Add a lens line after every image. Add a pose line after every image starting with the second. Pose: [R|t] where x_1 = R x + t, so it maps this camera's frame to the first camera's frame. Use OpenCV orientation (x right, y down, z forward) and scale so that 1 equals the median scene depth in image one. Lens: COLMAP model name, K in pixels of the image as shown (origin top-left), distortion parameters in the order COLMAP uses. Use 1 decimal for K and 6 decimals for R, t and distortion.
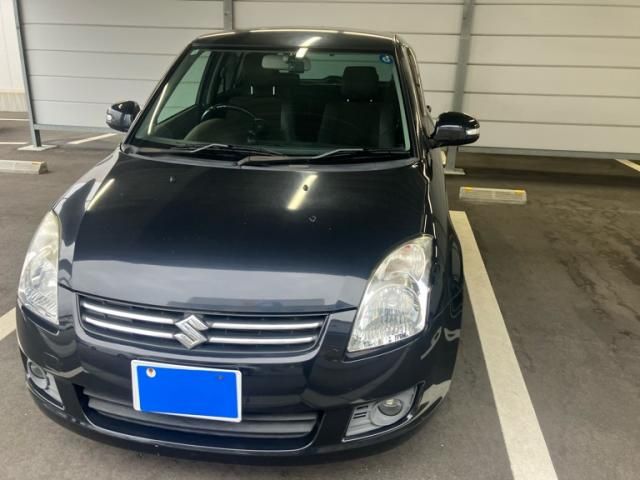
lens RADIAL K [[500.2, 0, 320.0], [0, 500.2, 240.0], [0, 0, 1]] dist [-0.007712, 0.005649]
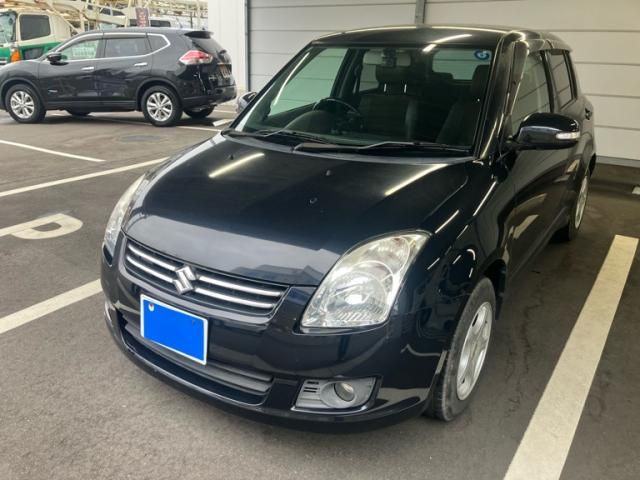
lens RADIAL K [[500.2, 0, 320.0], [0, 500.2, 240.0], [0, 0, 1]] dist [-0.007712, 0.005649]
pose [[0.903921, 0.142830, -0.403145, 0.473335], [-0.146338, 0.988984, 0.022273, 0.015910], [0.401885, 0.038863, 0.914865, 0.043235]]
